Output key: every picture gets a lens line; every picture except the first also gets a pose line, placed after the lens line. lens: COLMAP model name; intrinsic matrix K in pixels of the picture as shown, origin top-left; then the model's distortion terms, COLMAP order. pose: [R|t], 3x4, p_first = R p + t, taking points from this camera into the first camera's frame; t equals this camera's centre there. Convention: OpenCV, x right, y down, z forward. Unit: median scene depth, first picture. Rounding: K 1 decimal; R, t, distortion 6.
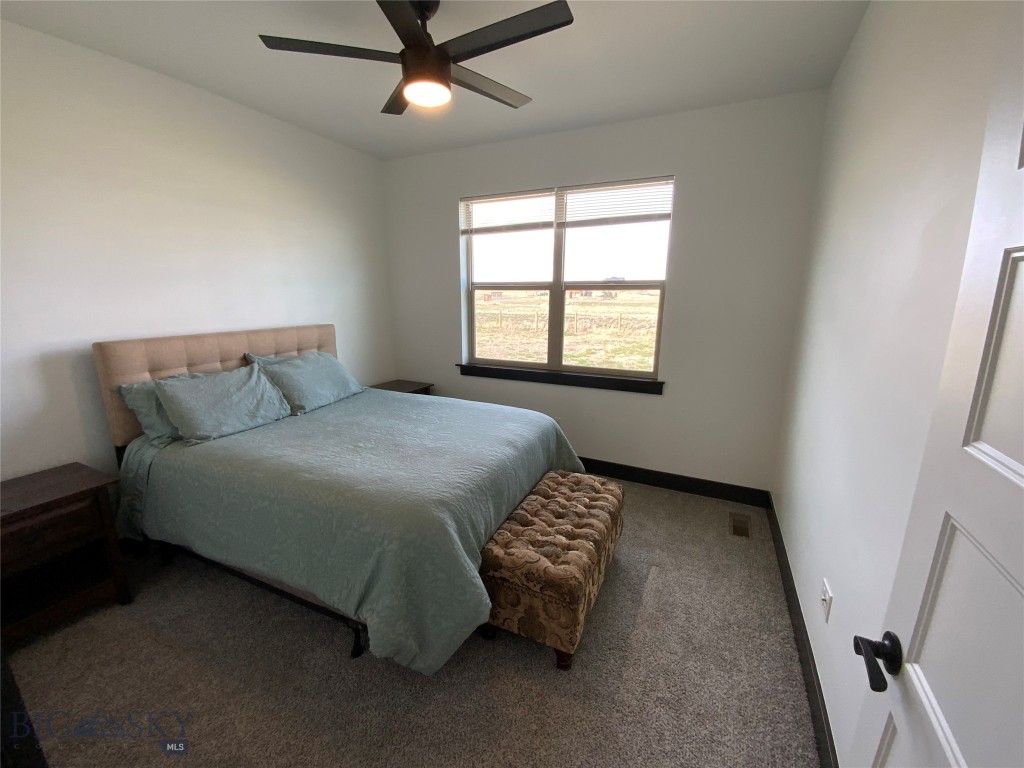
lens RADIAL K [[419.0, 0, 512.4], [0, 419.0, 386.3], [0, 0, 1]] dist [-0.001210, -0.000002]
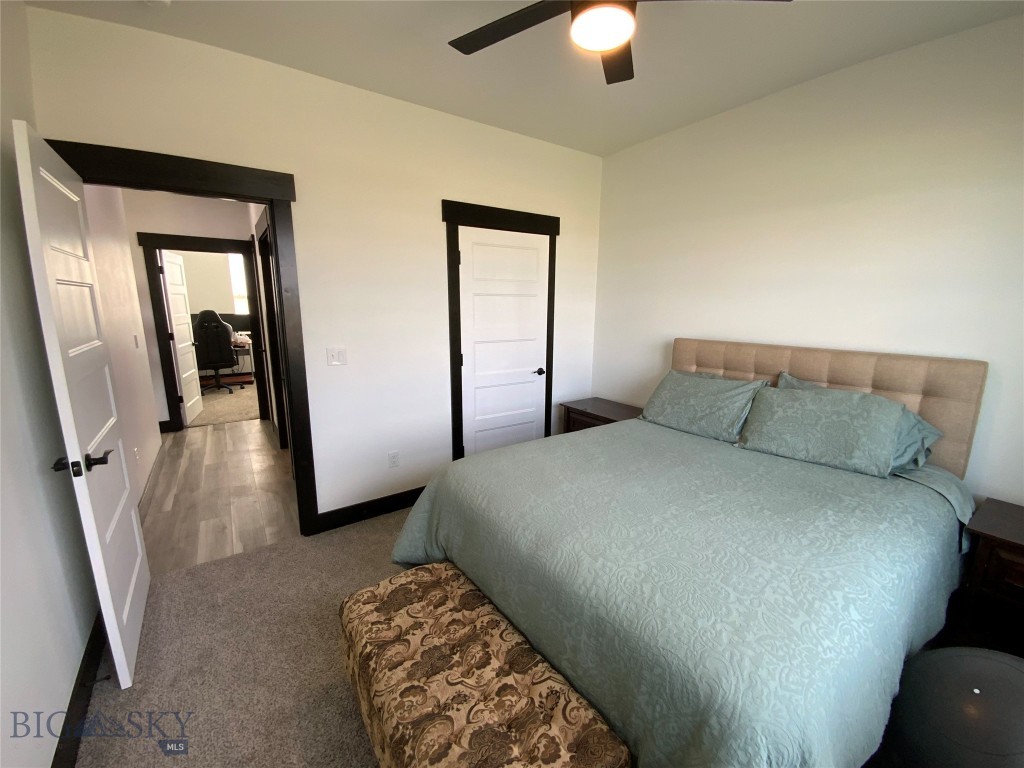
lens RADIAL K [[419.0, 0, 514.9], [0, 419.0, 381.2], [0, 0, 1]] dist [-0.001210, -0.000002]
pose [[-0.500961, 0.155375, -0.851408, 0.418480], [-0.188001, 0.940726, 0.282293, -0.210474], [0.844804, 0.301484, -0.442057, 0.957013]]
